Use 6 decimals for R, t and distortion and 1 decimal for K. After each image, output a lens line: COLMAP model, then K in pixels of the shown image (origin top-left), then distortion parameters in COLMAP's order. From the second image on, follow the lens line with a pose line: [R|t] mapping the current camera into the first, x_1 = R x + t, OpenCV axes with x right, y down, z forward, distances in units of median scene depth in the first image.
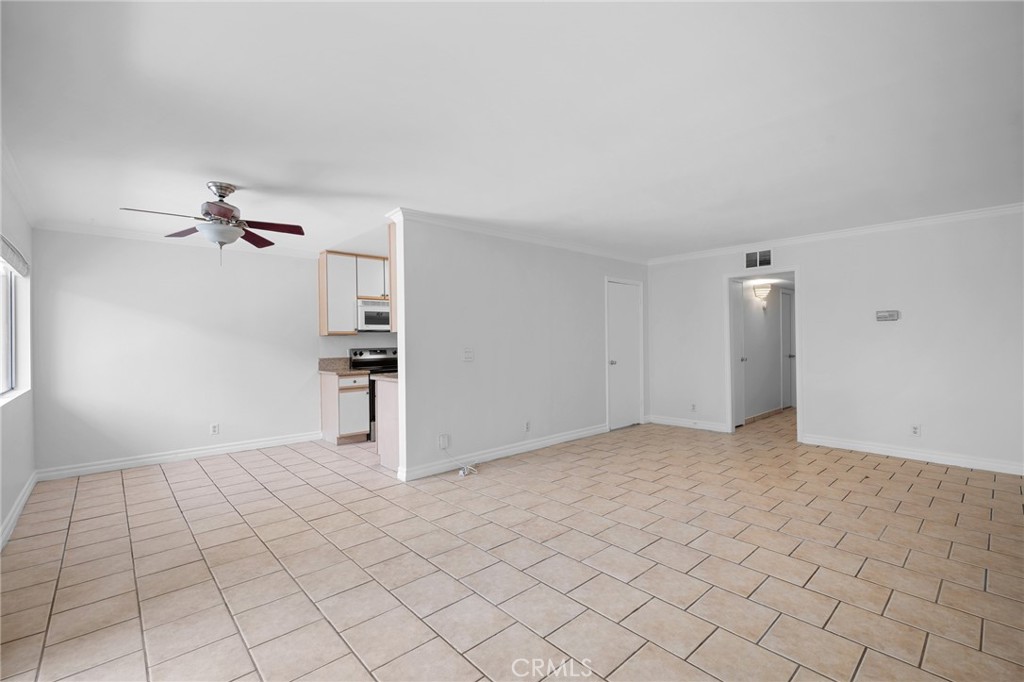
lens RADIAL K [[449.3, 0, 512.0], [0, 449.3, 341.0], [0, 0, 1]] dist [-0.000153, 0.000209]
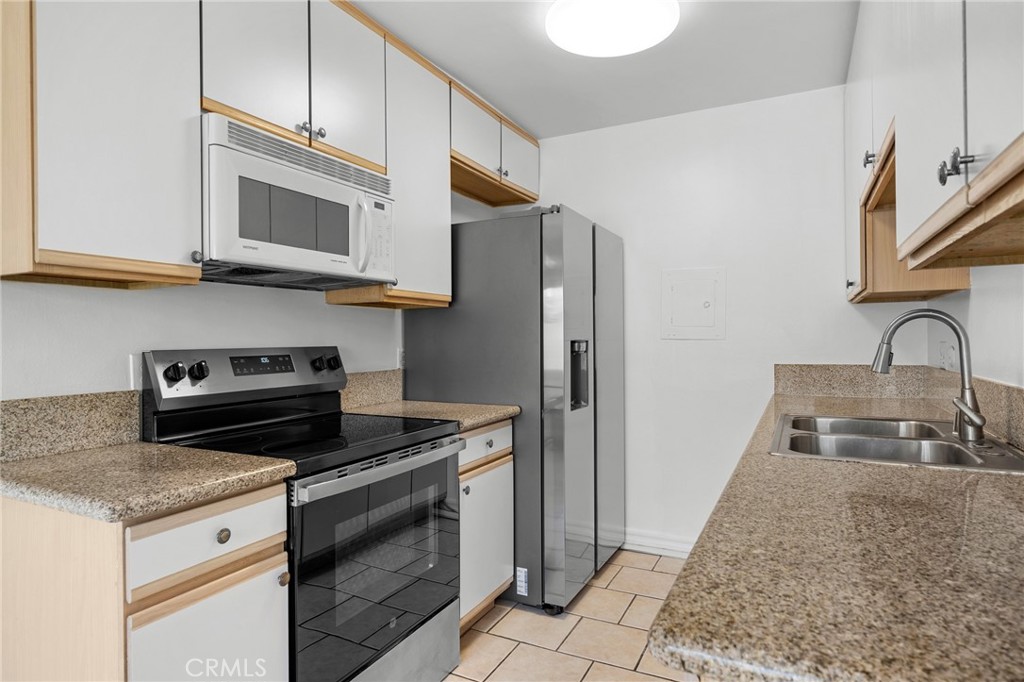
lens RADIAL K [[572.4, 0, 512.0], [0, 572.4, 341.0], [0, 0, 1]] dist [0.002451, 0.000522]
pose [[0.932903, 0.007310, 0.360054, -0.306315], [-0.007263, 0.999973, -0.001484, 0.012213], [-0.360055, -0.001231, 0.932930, 0.703602]]
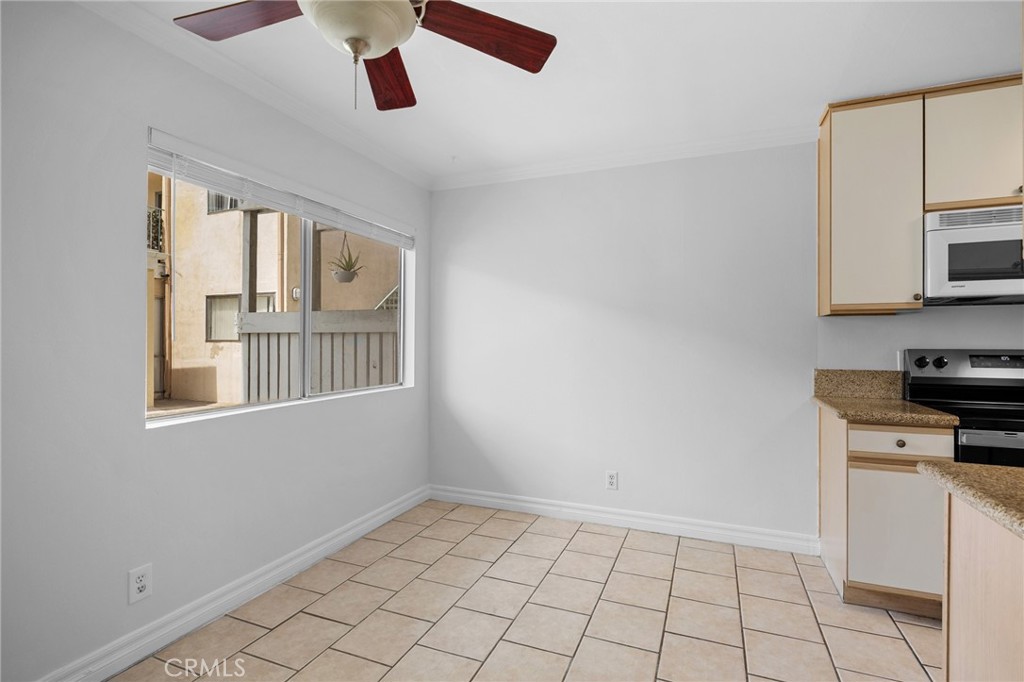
lens RADIAL K [[489.2, 0, 512.0], [0, 489.2, 341.0], [0, 0, 1]] dist [-0.002217, -0.000660]
pose [[0.434063, 0.015052, -0.900757, -0.132282], [-0.006930, 0.999887, 0.013369, 0.007405], [0.900856, 0.000439, 0.434118, 0.530112]]
